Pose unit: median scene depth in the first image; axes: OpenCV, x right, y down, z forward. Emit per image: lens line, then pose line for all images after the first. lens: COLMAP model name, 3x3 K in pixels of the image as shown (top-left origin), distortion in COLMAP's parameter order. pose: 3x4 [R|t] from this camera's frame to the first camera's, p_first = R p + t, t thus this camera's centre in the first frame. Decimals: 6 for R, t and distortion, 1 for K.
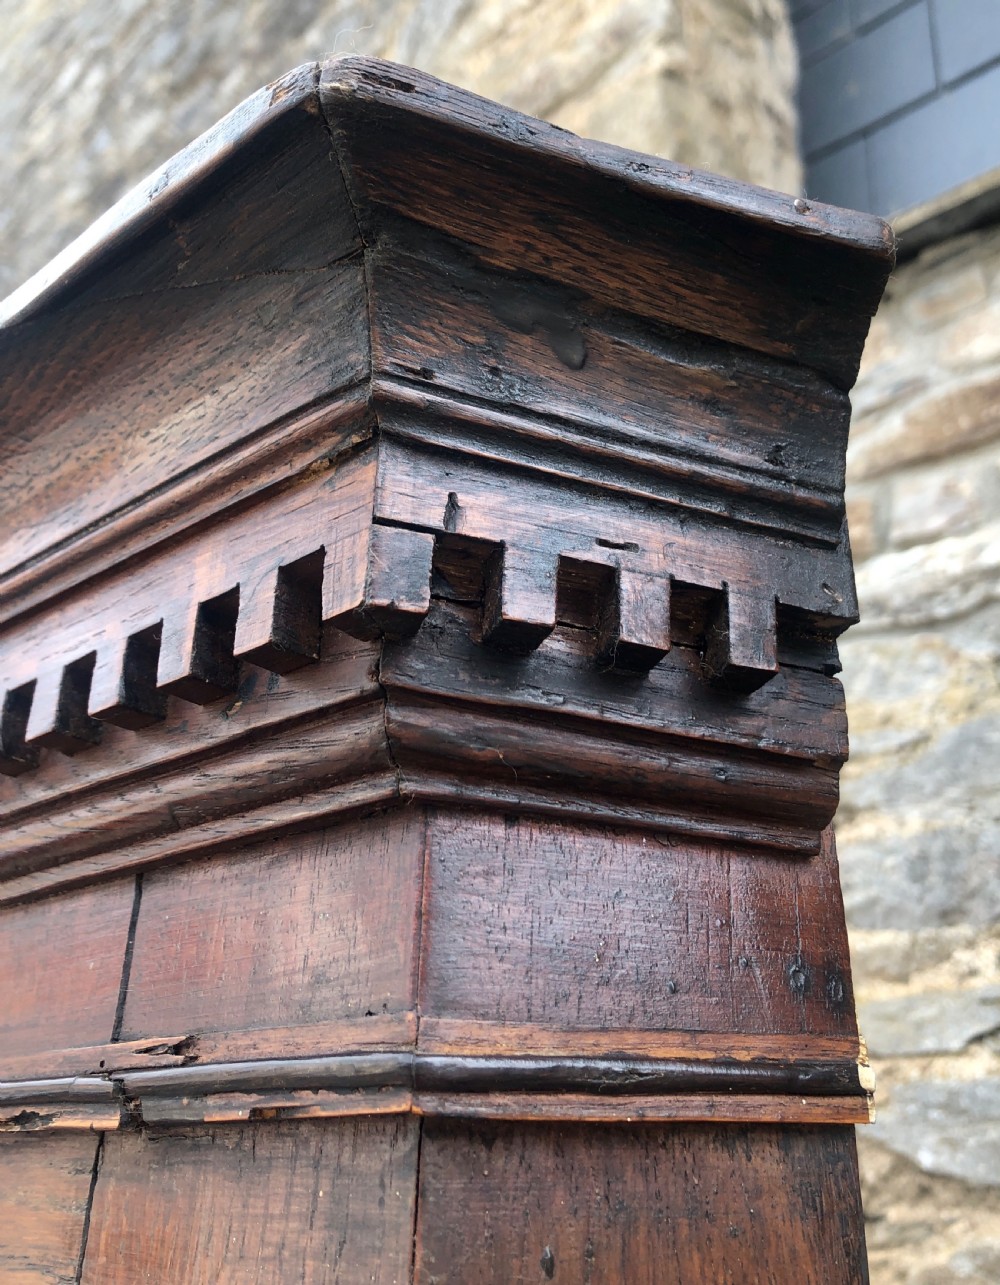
lens RADIAL K [[1250.4, 0, 499.3], [0, 1250.4, 612.6], [0, 0, 1]] dist [0.000394, 0.133061]
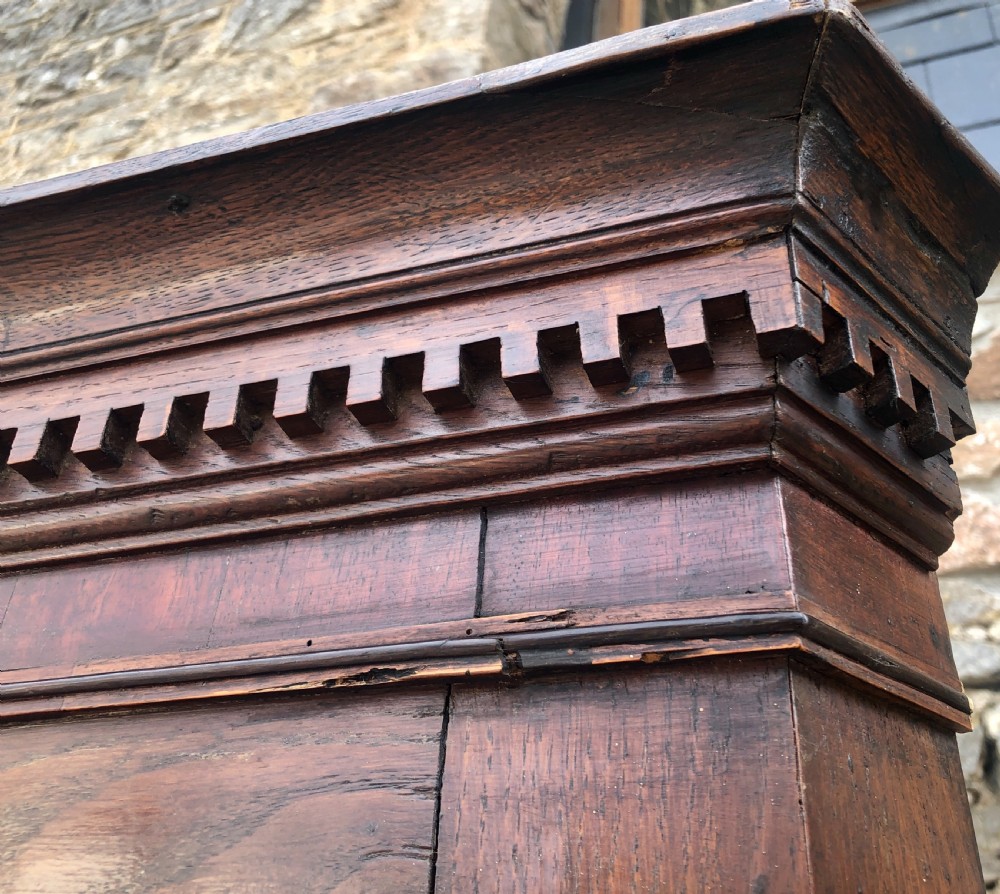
lens RADIAL K [[1061.6, 0, 540.1], [0, 1061.6, 445.0], [0, 0, 1]] dist [0.215427, -0.446648]
pose [[0.914266, 0.218942, 0.340854, -0.733050], [-0.176478, 0.972596, -0.151368, 0.352062], [-0.364654, 0.078237, 0.927850, -0.100302]]
